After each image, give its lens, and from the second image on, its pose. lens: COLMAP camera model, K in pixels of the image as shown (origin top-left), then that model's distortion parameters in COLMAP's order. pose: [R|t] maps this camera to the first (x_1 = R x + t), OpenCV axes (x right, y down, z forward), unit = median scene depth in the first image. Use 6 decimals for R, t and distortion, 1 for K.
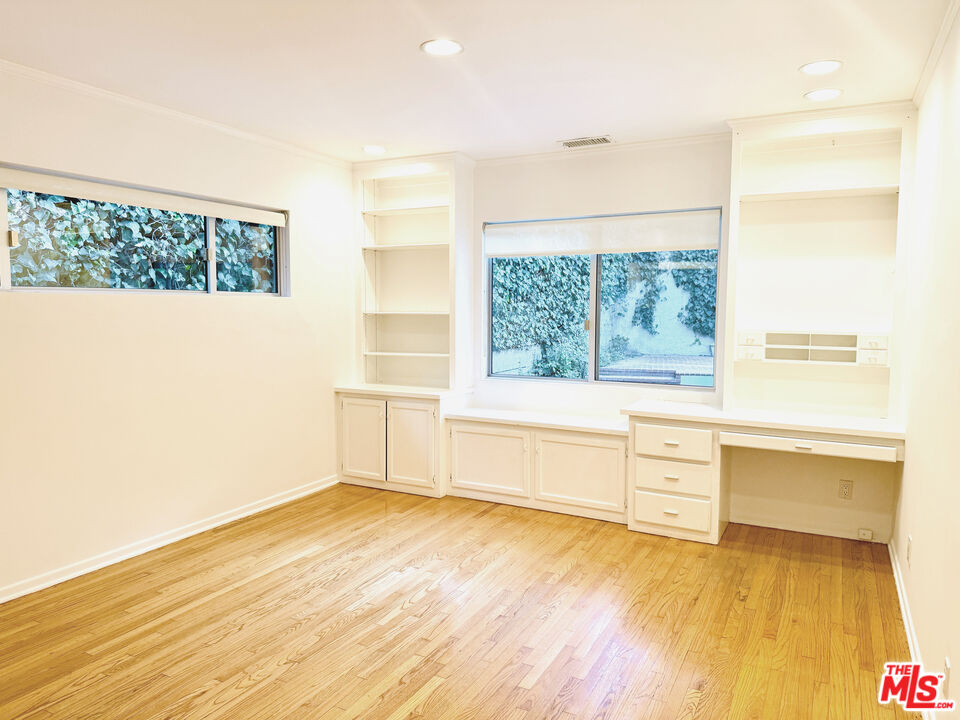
lens RADIAL K [[670.7, 0, 480.0], [0, 670.7, 360.0], [0, 0, 1]] dist [0.078340, -0.104966]
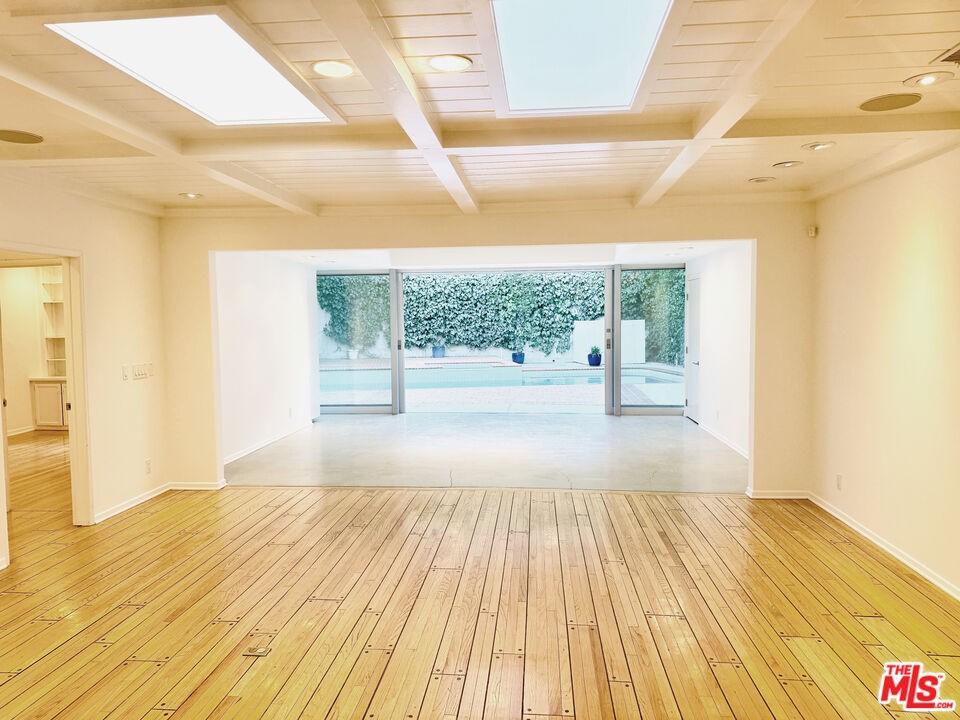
lens RADIAL K [[670.7, 0, 480.0], [0, 670.7, 360.0], [0, 0, 1]] dist [0.078340, -0.104966]
pose [[0.923105, -0.041205, 0.382334, 0.200600], [0.047596, 0.998840, -0.007267, 0.057838], [-0.381591, 0.024906, 0.923996, -1.119729]]
